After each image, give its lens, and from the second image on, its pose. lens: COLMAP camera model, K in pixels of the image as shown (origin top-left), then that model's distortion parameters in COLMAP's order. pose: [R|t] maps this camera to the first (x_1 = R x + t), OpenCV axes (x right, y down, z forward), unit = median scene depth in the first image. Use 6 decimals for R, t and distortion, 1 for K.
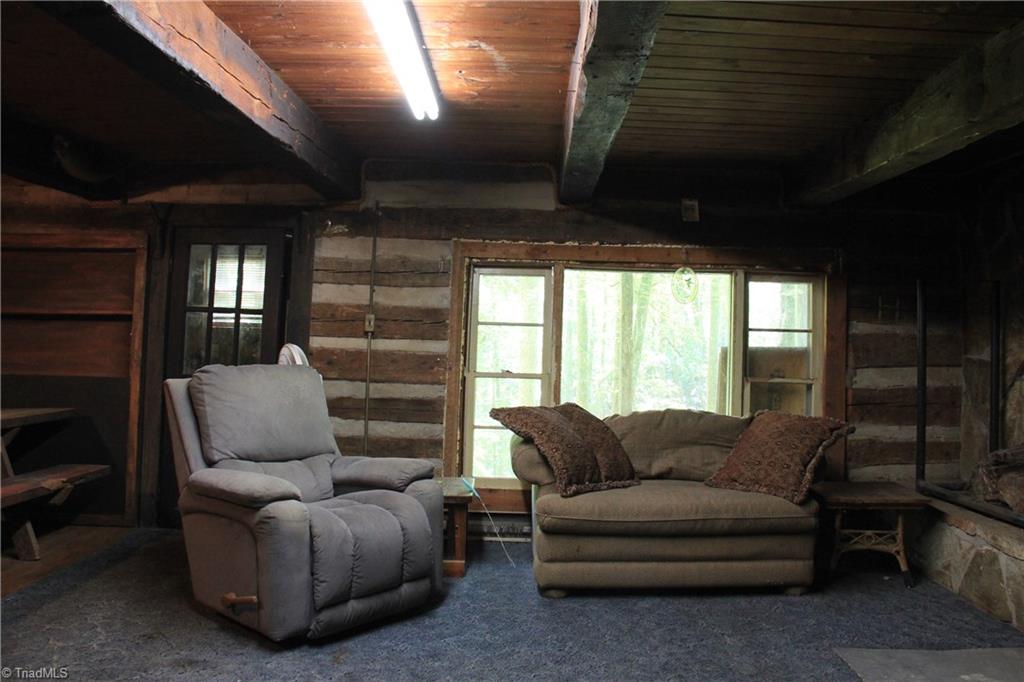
lens RADIAL K [[851.8, 0, 516.8], [0, 851.8, 325.7], [0, 0, 1]] dist [-0.196825, 0.167757]
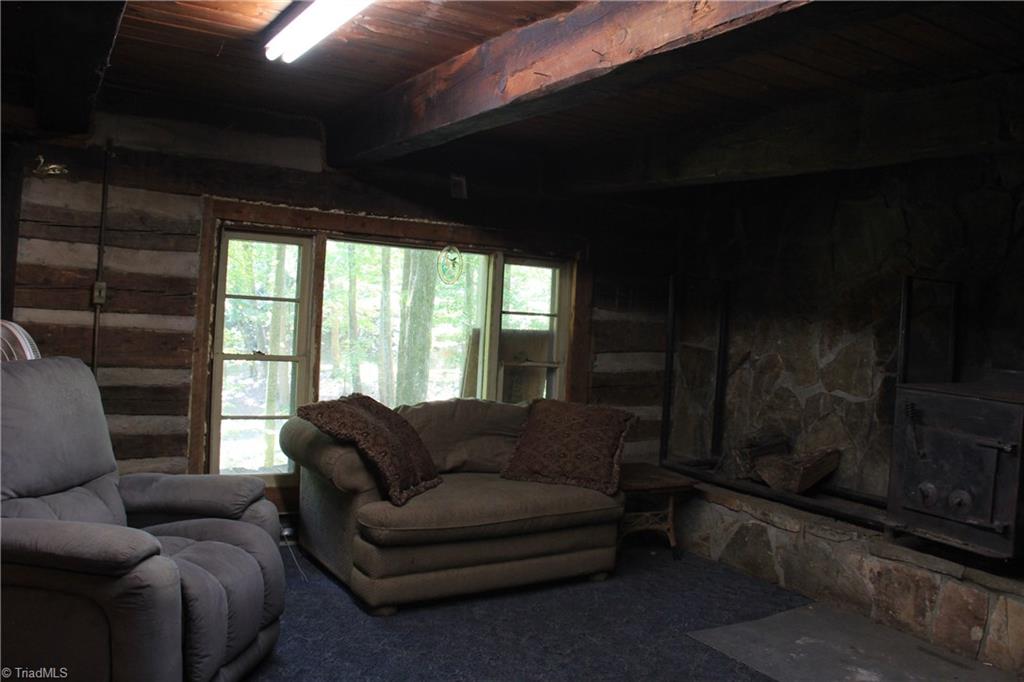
lens RADIAL K [[851.8, 0, 516.8], [0, 851.8, 325.7], [0, 0, 1]] dist [-0.196825, 0.167757]
pose [[0.850594, 0.018772, 0.525488, -0.242070], [-0.055147, 0.997036, 0.053648, -0.035135], [-0.522923, -0.074612, 0.849108, 0.139379]]
